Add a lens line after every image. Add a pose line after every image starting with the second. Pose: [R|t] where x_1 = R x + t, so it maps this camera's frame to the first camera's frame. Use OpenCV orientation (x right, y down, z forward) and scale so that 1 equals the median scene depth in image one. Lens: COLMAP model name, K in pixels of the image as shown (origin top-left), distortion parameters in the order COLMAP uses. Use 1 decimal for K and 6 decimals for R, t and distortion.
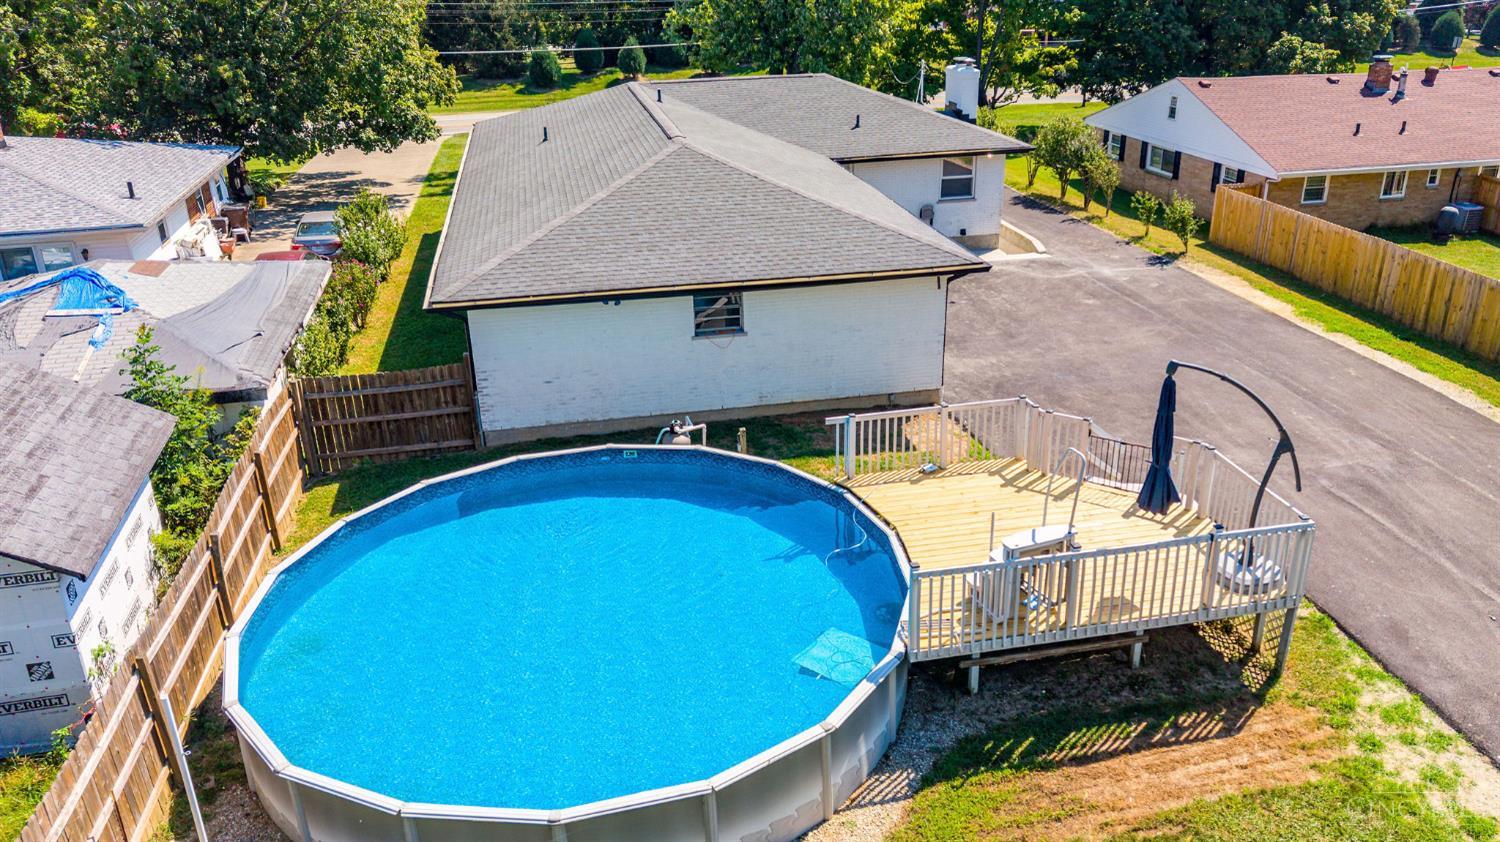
lens RADIAL K [[1124.2, 0, 754.9], [0, 1124.2, 418.9], [0, 0, 1]] dist [0.009453, -0.004032]
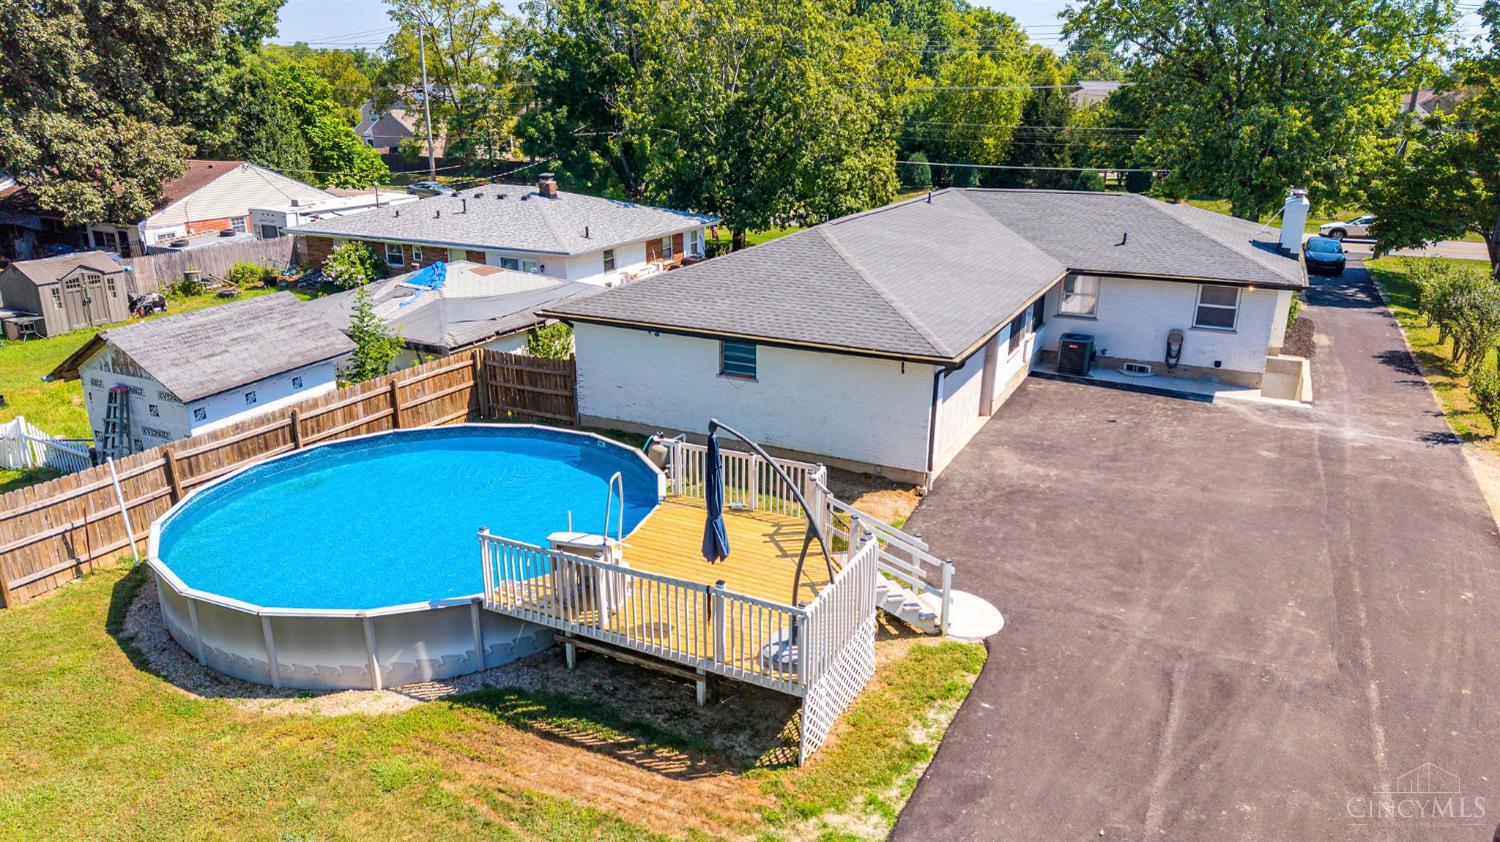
lens RADIAL K [[992.9, 0, 748.7], [0, 992.9, 427.4], [0, 0, 1]] dist [0.004283, -0.008717]
pose [[0.776456, 0.216441, -0.591836, 0.656438], [-0.255441, 0.966650, 0.018390, -0.048667], [0.576078, 0.136900, 0.805849, 0.170516]]
